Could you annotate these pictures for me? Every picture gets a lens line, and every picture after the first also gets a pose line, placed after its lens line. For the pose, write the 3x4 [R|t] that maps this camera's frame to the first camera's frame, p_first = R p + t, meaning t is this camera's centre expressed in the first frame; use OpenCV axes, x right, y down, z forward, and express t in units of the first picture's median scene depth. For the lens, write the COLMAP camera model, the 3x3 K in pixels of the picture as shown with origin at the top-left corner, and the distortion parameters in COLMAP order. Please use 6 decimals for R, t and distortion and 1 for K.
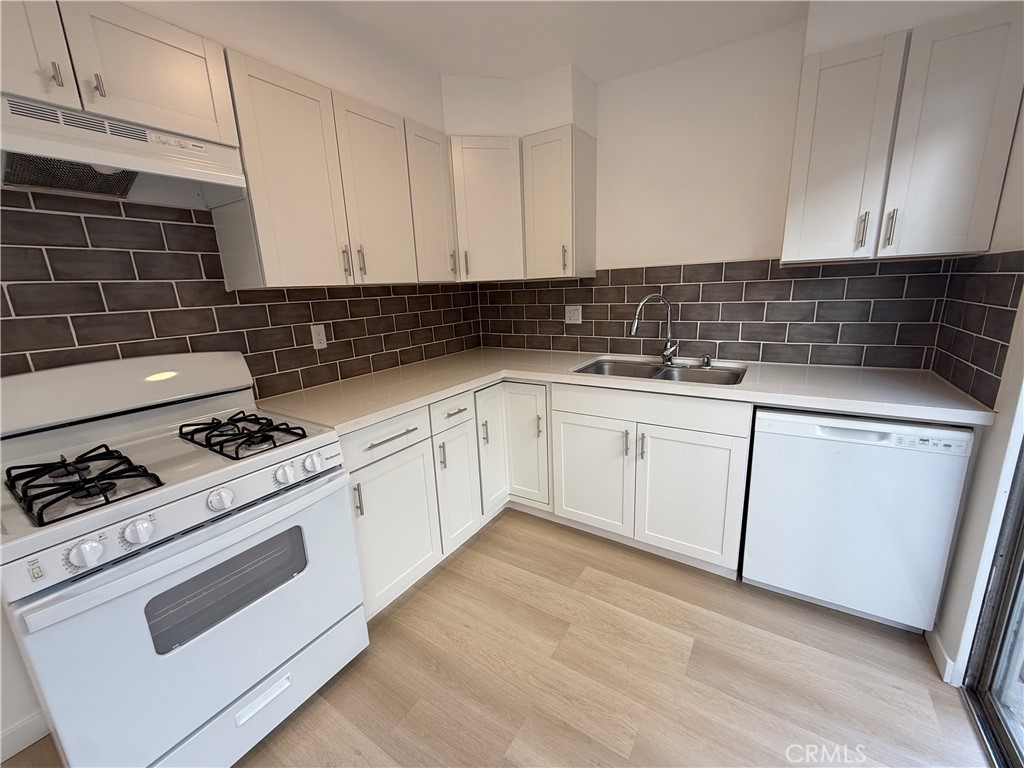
lens RADIAL K [[408.7, 0, 512.0], [0, 408.7, 384.0], [0, 0, 1]] dist [0.000410, -0.000065]
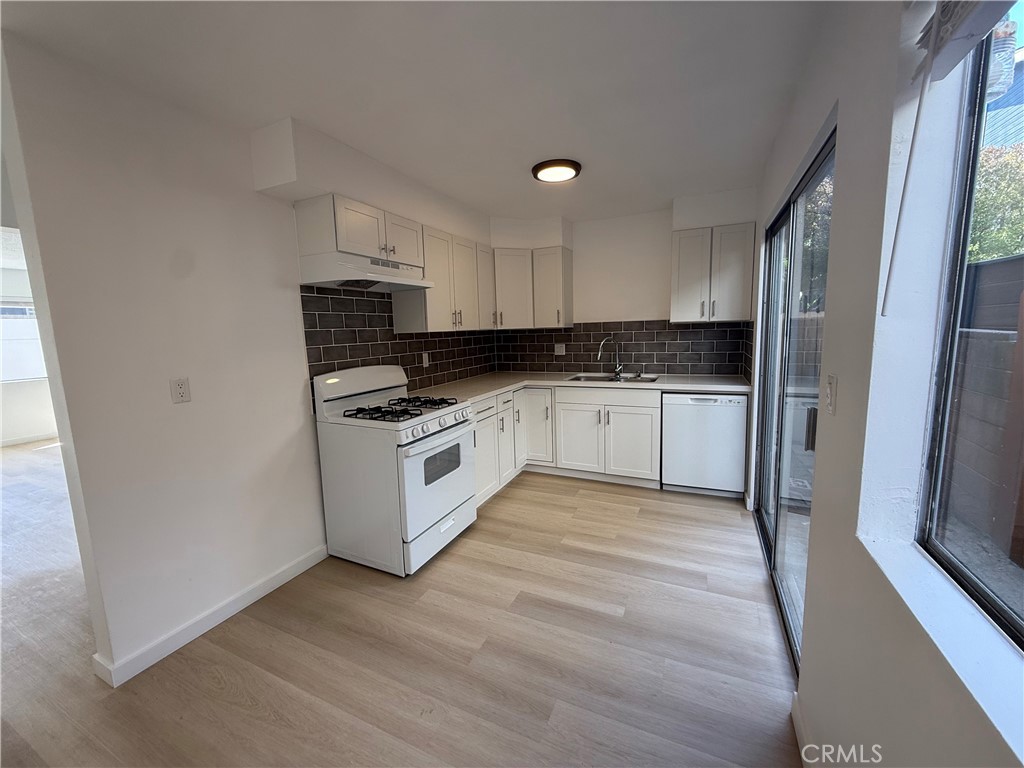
lens RADIAL K [[408.7, 0, 512.0], [0, 408.7, 384.0], [0, 0, 1]] dist [0.000410, -0.000065]
pose [[0.990086, -0.007750, 0.140246, -0.374734], [0.022345, 0.994452, -0.102794, 0.181712], [-0.138671, 0.104908, 0.984766, -0.787978]]
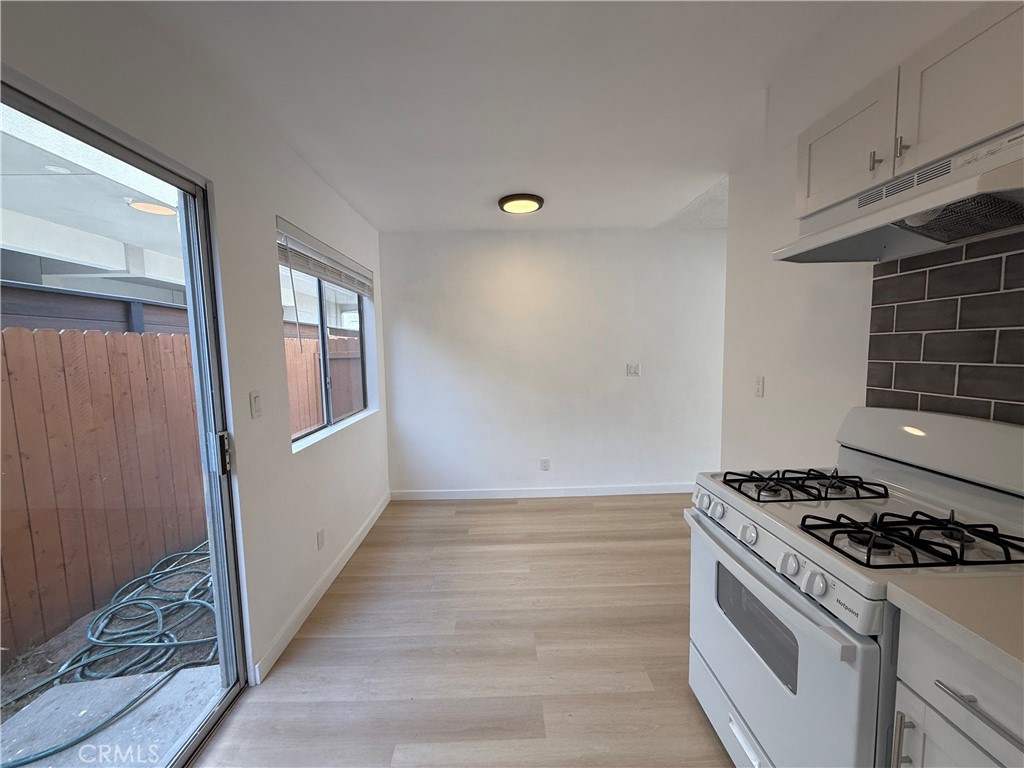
lens RADIAL K [[408.7, 0, 512.0], [0, 408.7, 384.0], [0, 0, 1]] dist [0.000410, -0.000065]
pose [[-0.819560, 0.109441, -0.562445, 0.231093], [-0.079399, 0.950430, 0.300630, -0.227161], [0.567466, 0.291042, -0.770245, 0.797252]]
